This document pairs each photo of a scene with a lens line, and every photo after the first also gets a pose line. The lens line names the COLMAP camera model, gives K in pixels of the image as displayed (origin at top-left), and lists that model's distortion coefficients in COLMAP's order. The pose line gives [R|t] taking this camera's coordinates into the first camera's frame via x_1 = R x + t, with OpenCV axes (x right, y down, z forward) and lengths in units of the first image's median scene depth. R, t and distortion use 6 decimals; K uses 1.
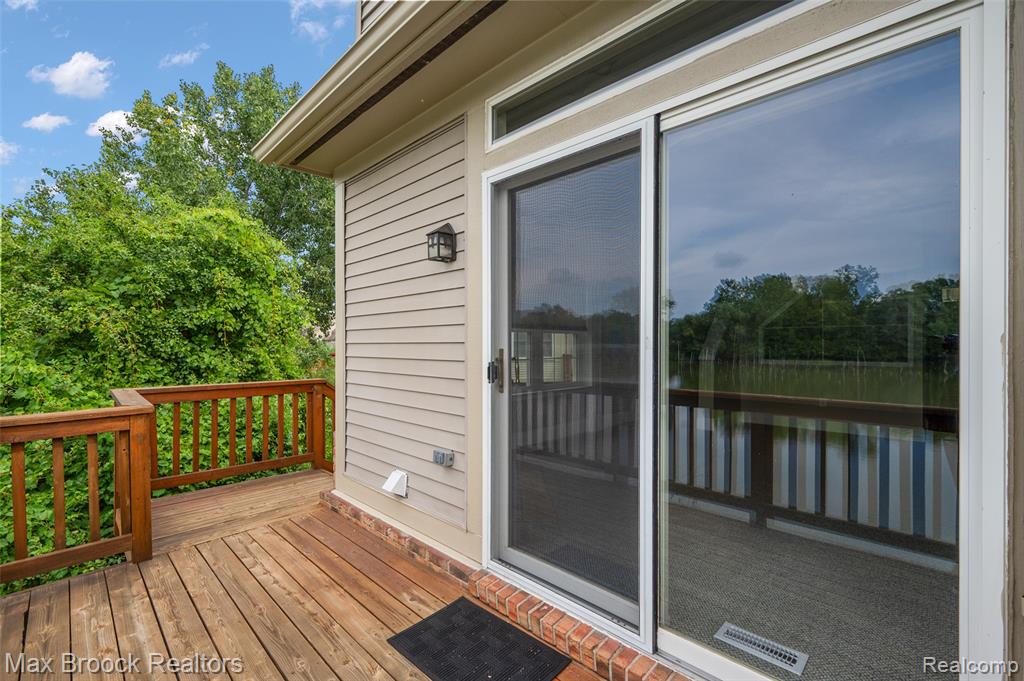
lens RADIAL K [[444.3, 0, 512.8], [0, 444.3, 342.7], [0, 0, 1]] dist [0.002572, 0.000177]
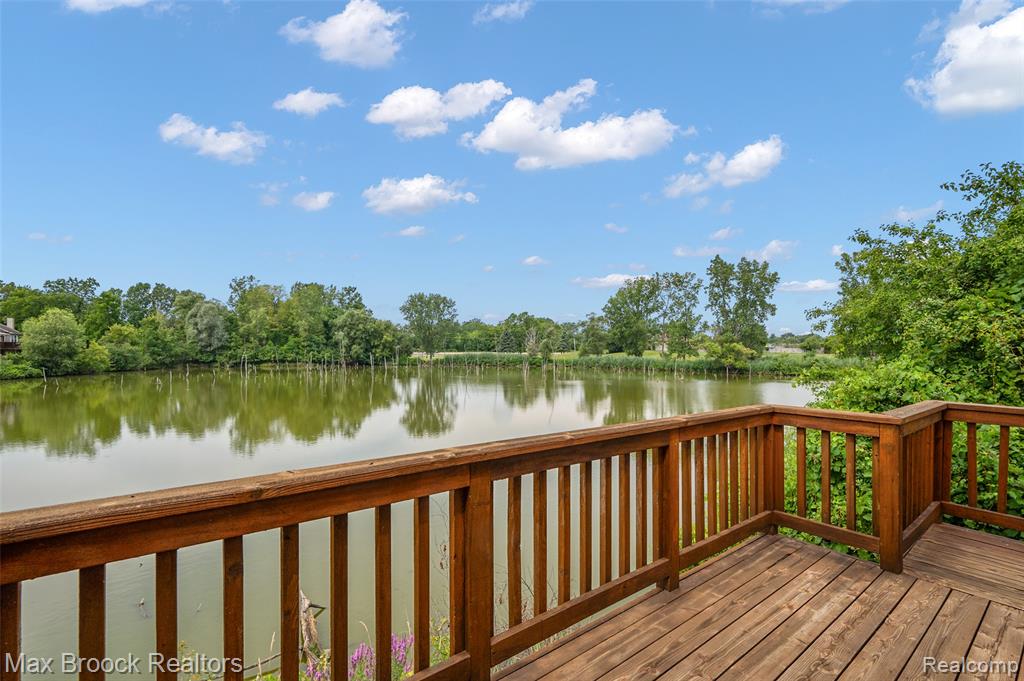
lens RADIAL K [[449.6, 0, 509.1], [0, 449.6, 342.1], [0, 0, 1]] dist [0.002636, 0.000625]
pose [[-0.143846, -0.012386, -0.989522, 0.301838], [-0.007652, 0.999906, -0.011404, -0.006894], [0.989570, 0.005932, -0.143928, 0.294528]]
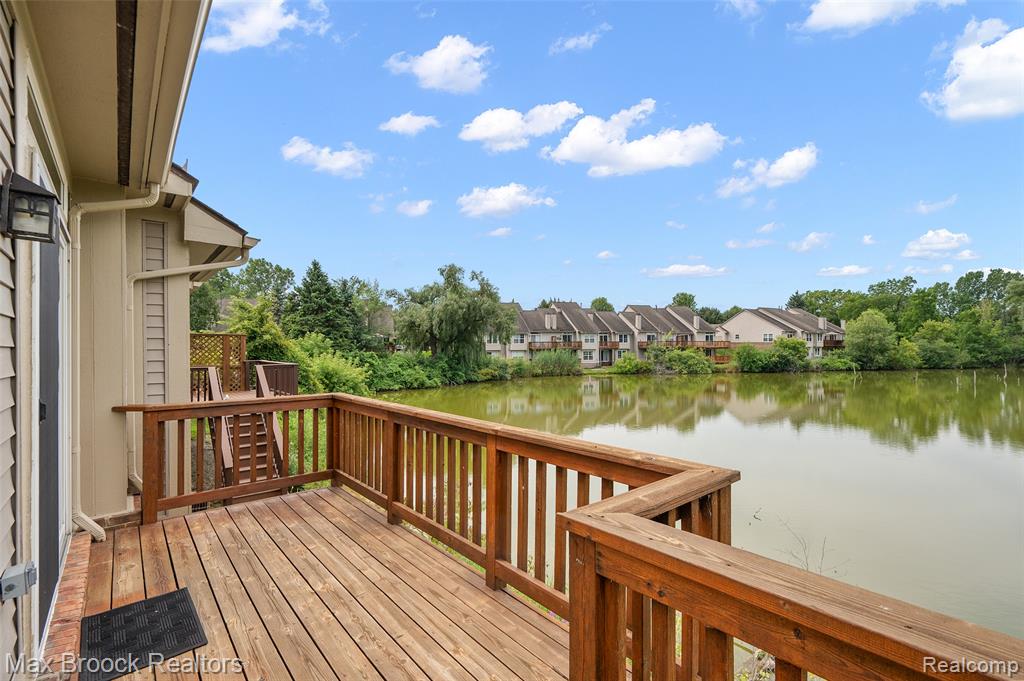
lens RADIAL K [[449.6, 0, 509.1], [0, 449.6, 342.1], [0, 0, 1]] dist [0.002636, 0.000625]
pose [[-0.996606, 0.009765, 0.081733, -0.803561], [0.009418, 0.999945, -0.004631, -0.034783], [-0.081774, -0.003845, -0.996643, 1.473777]]
